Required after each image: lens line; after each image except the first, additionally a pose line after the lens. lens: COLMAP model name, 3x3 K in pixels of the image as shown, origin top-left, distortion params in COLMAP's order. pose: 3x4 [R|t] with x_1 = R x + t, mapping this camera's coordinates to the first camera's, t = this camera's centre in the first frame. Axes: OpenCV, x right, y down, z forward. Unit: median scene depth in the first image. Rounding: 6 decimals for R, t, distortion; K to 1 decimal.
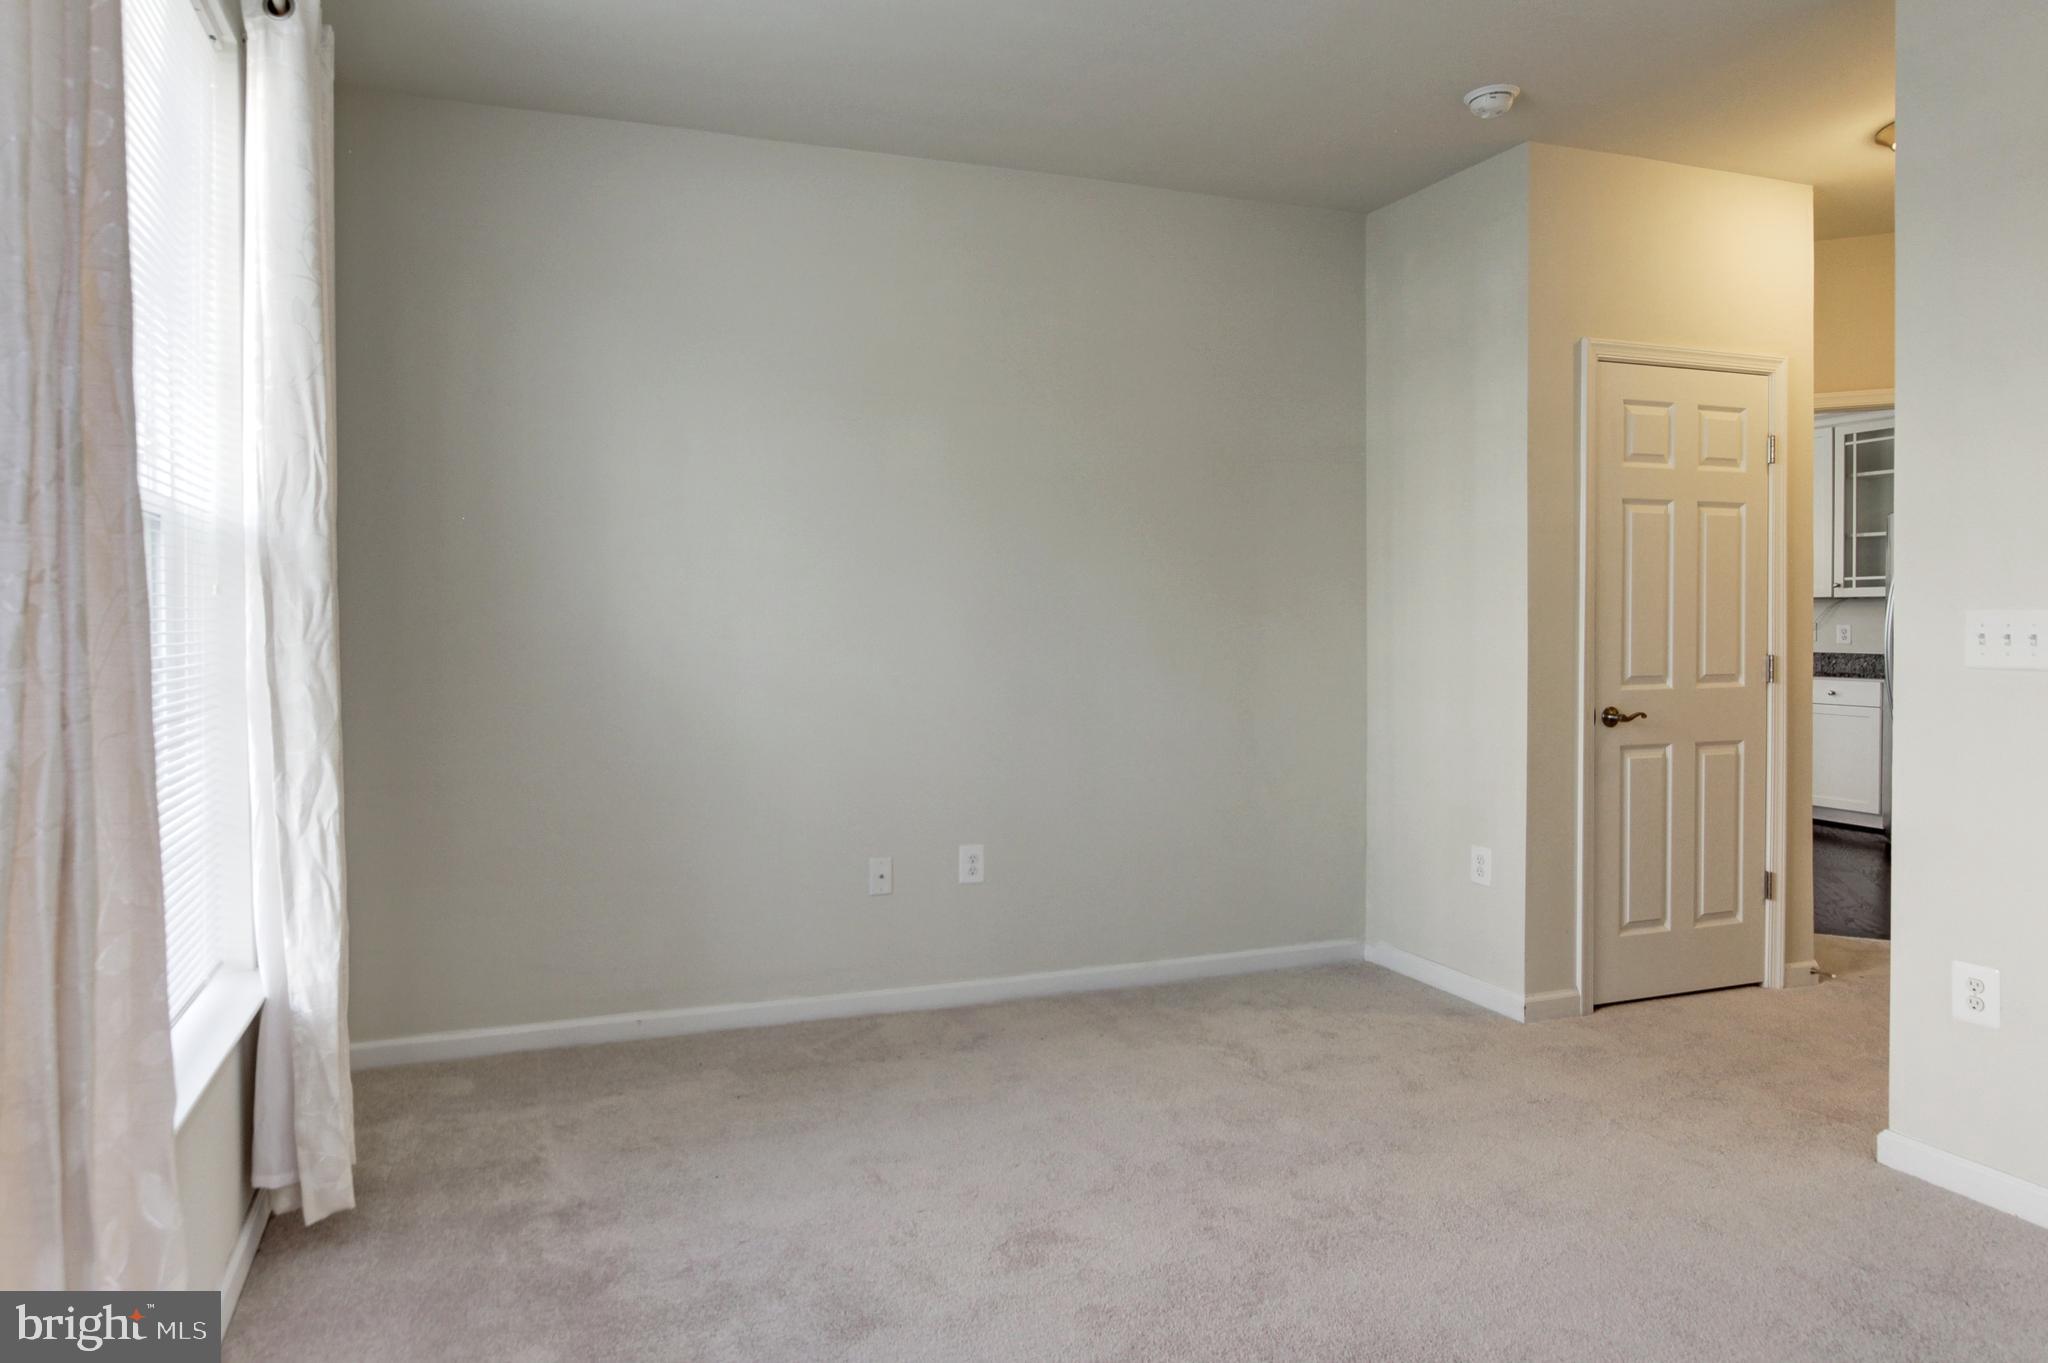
lens RADIAL K [[1196.9, 0, 1018.7], [0, 1196.9, 608.6], [0, 0, 1]] dist [-0.000291, -0.000366]
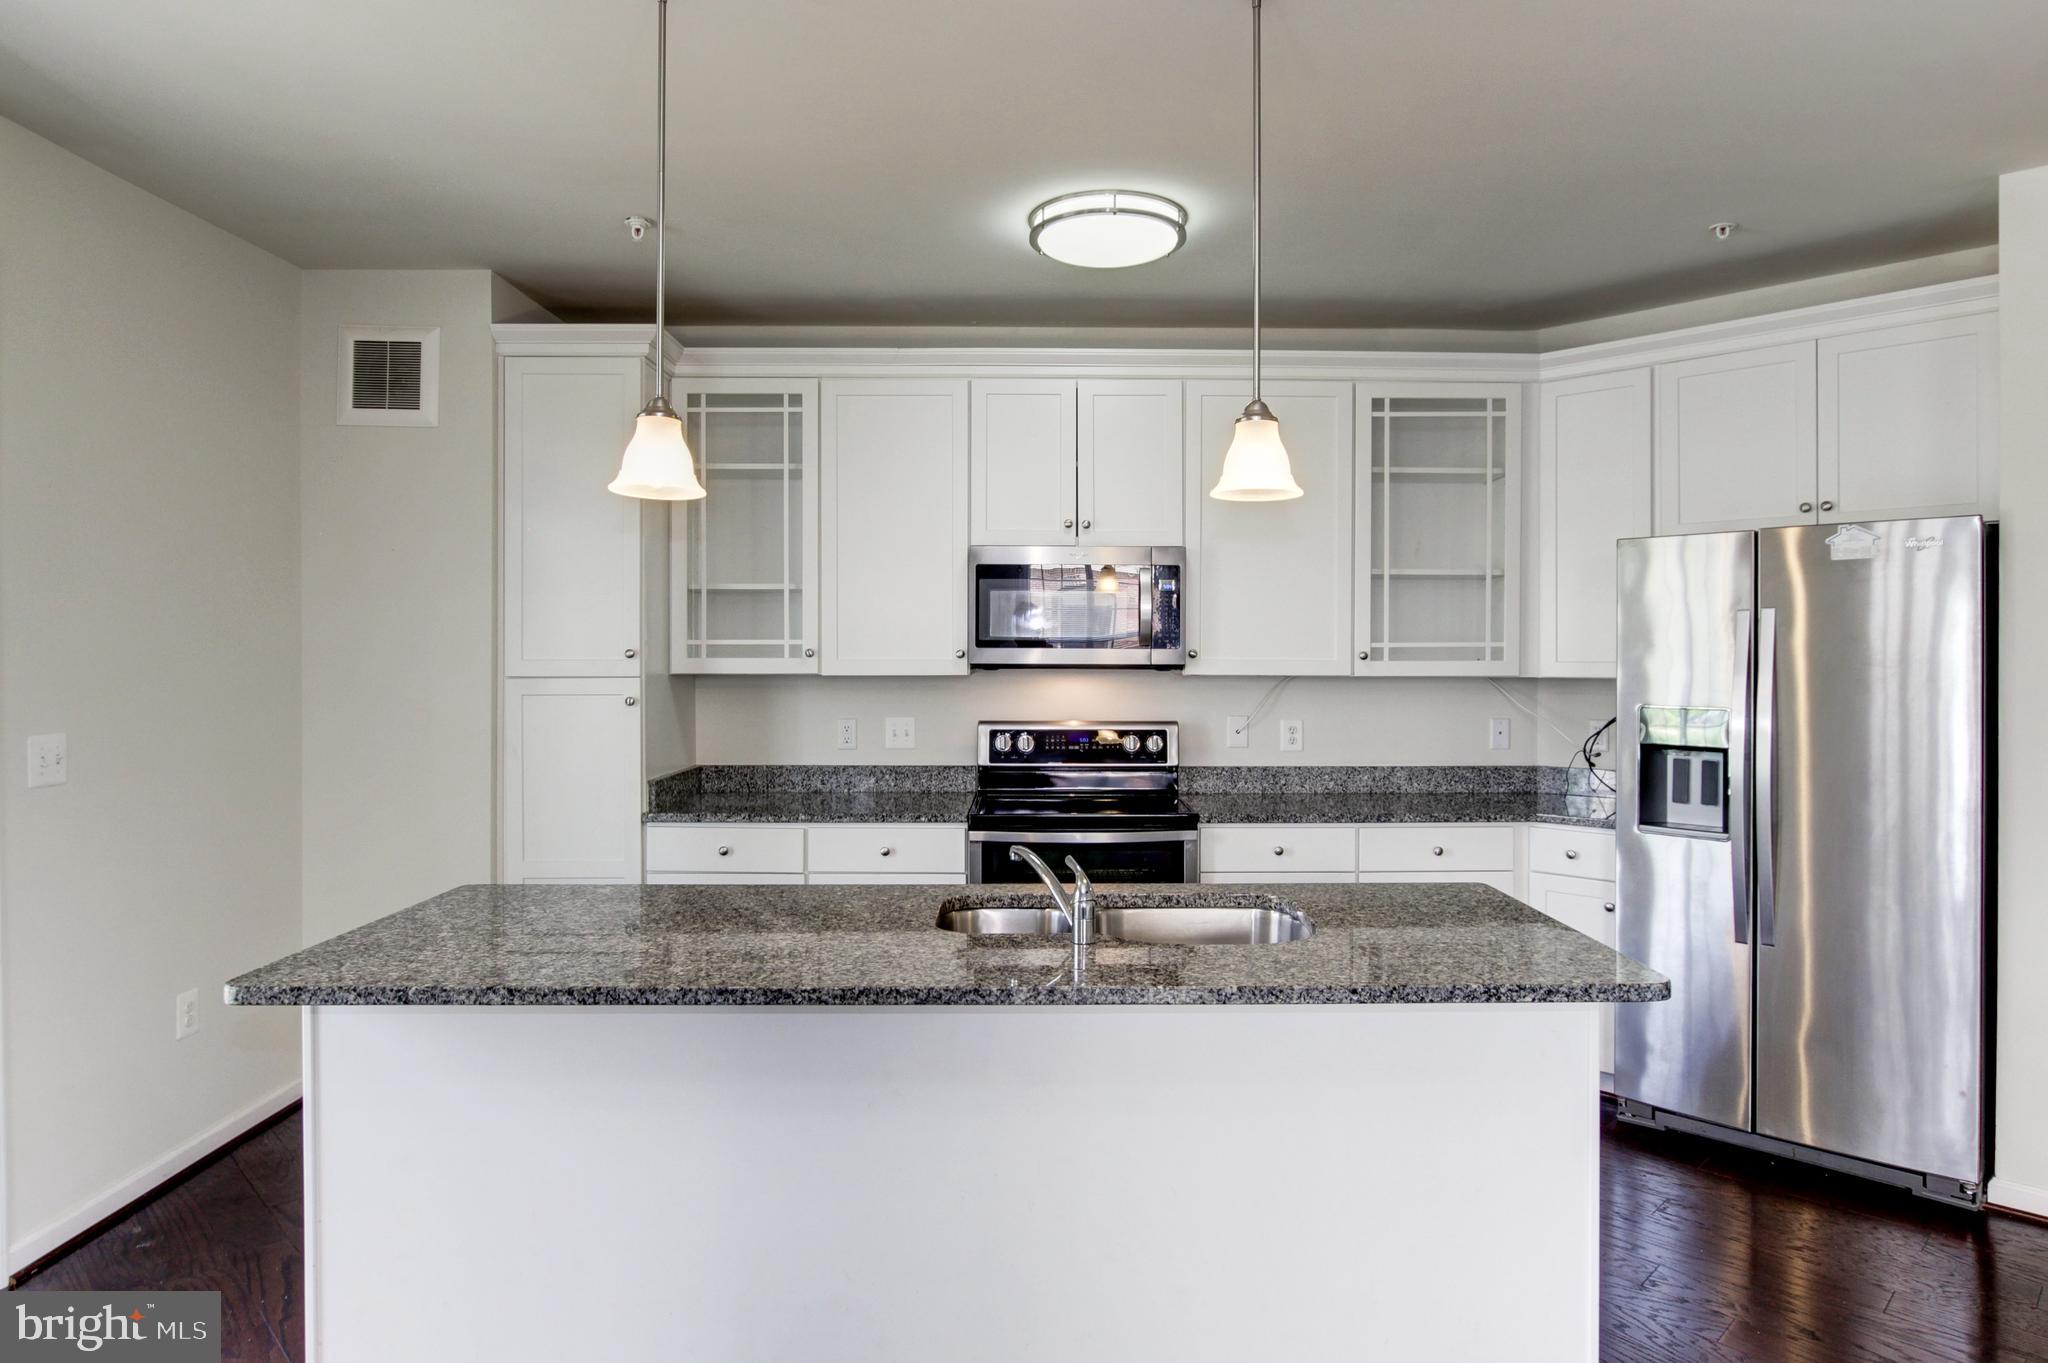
lens RADIAL K [[1151.6, 0, 1042.6], [0, 1151.6, 654.7], [0, 0, 1]] dist [-0.012798, 0.003252]
pose [[0.341102, -0.005716, 0.940009, 0.106202], [0.000400, 0.999982, 0.005936, -0.023291], [-0.940026, -0.001649, 0.341098, 0.955459]]
